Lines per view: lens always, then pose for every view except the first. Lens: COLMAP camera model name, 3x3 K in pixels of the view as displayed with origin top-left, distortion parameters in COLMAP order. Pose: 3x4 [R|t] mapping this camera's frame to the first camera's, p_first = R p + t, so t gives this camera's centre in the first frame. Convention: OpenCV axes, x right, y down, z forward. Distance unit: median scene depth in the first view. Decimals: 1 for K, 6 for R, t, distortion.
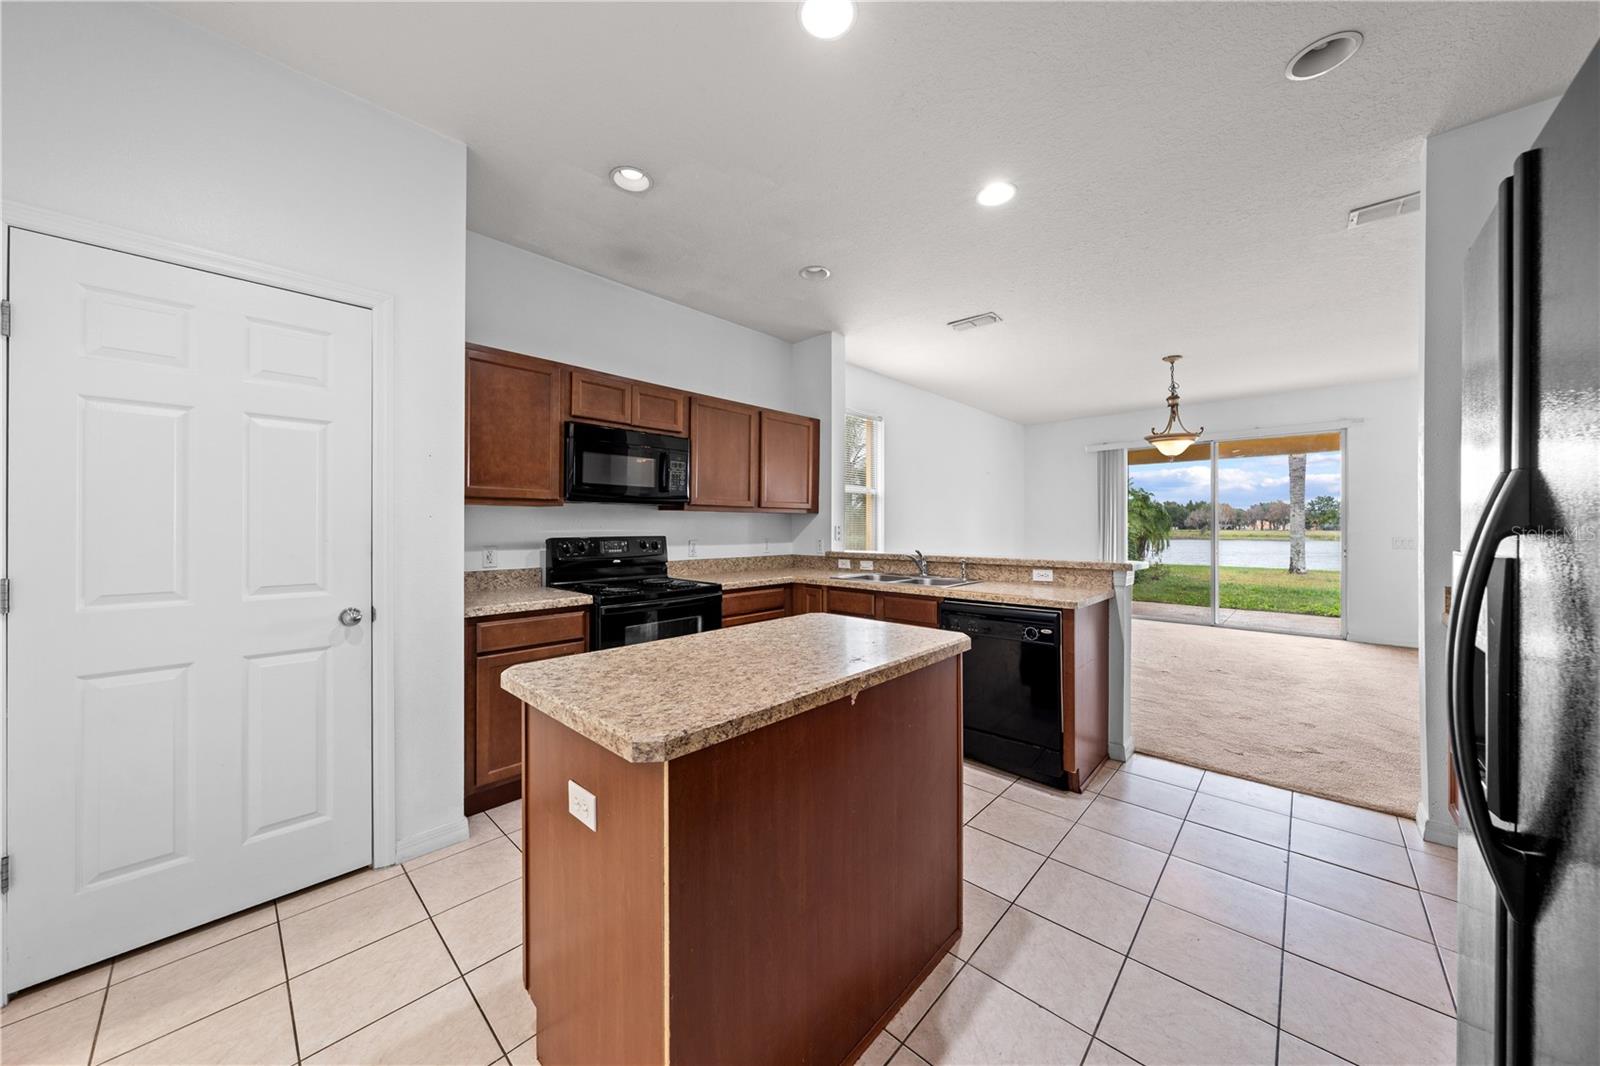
lens RADIAL K [[540.9, 0, 803.2], [0, 540.9, 525.4], [0, 0, 1]] dist [-0.001069, -0.000291]
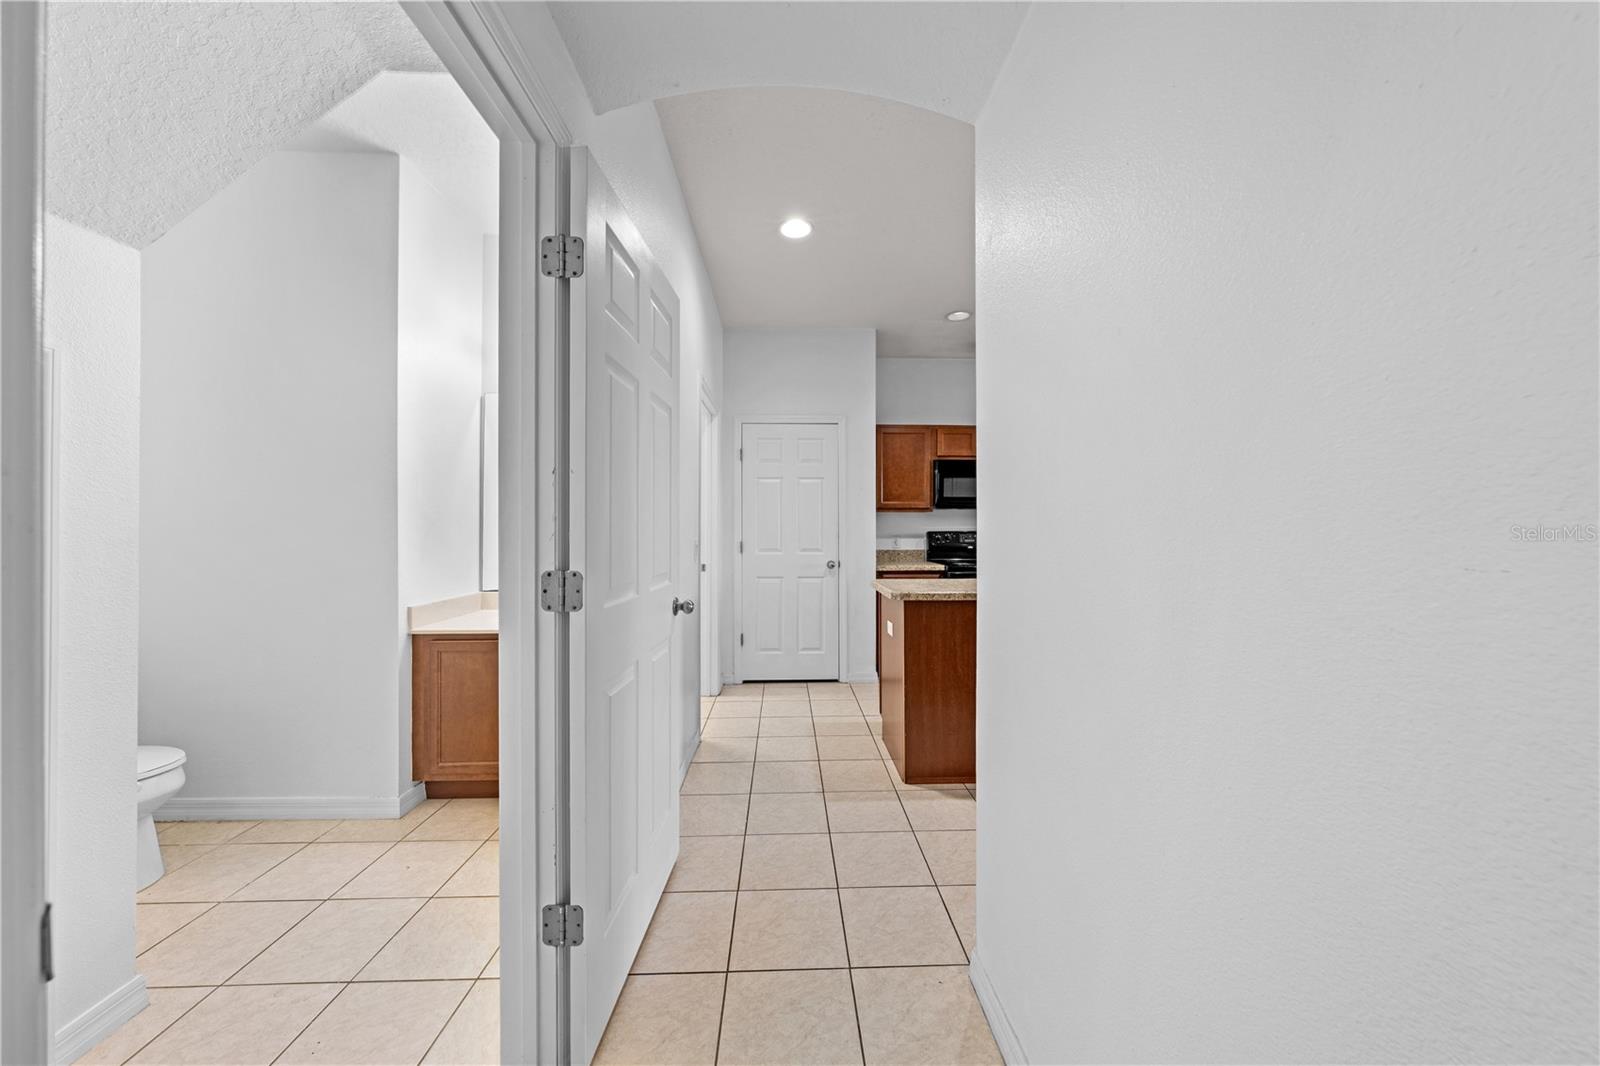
lens RADIAL K [[538.9, 0, 801.5], [0, 538.9, 530.6], [0, 0, 1]] dist [-0.003177, -0.000293]
pose [[0.703972, -0.000306, -0.710227, 0.404783], [0.002850, 0.999993, 0.002394, 0.015230], [0.710222, -0.003710, 0.703968, -0.401416]]
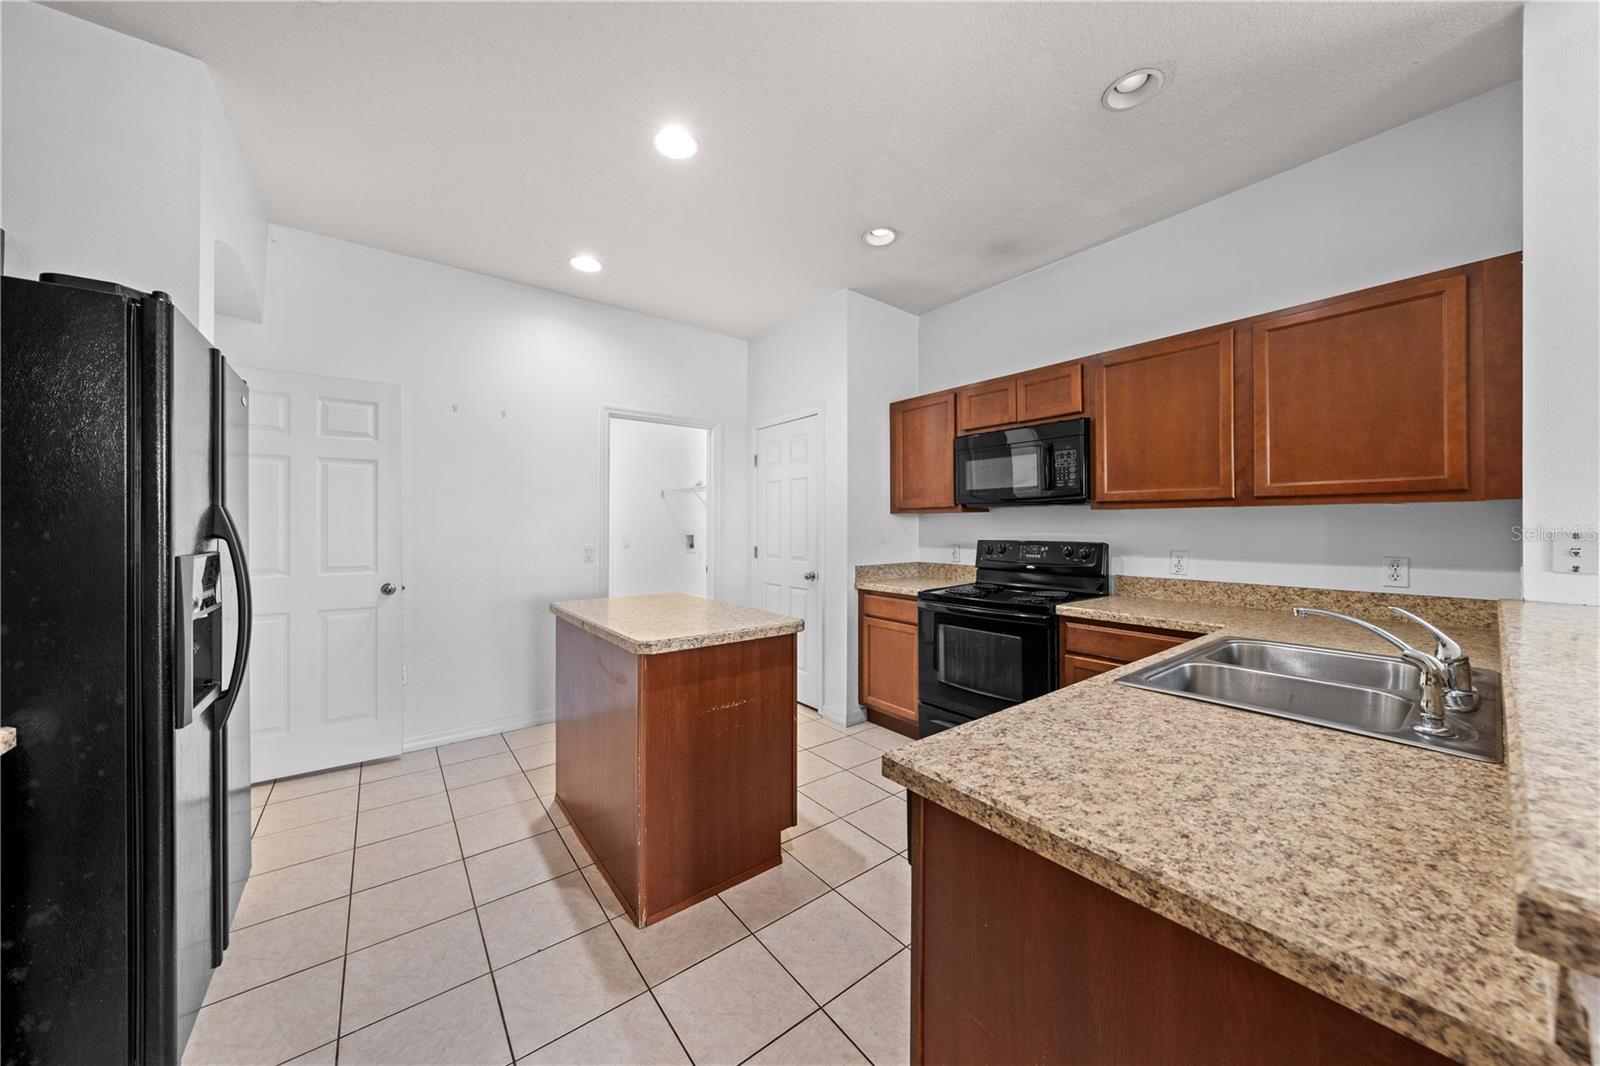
lens RADIAL K [[541.2, 0, 800.8], [0, 541.2, 522.2], [0, 0, 1]] dist [-0.005692, -0.000122]
pose [[-0.160122, -0.008605, -0.987060, 0.681358], [0.001194, 0.999960, -0.008911, -0.004120], [0.987096, -0.002605, -0.160106, 0.793937]]
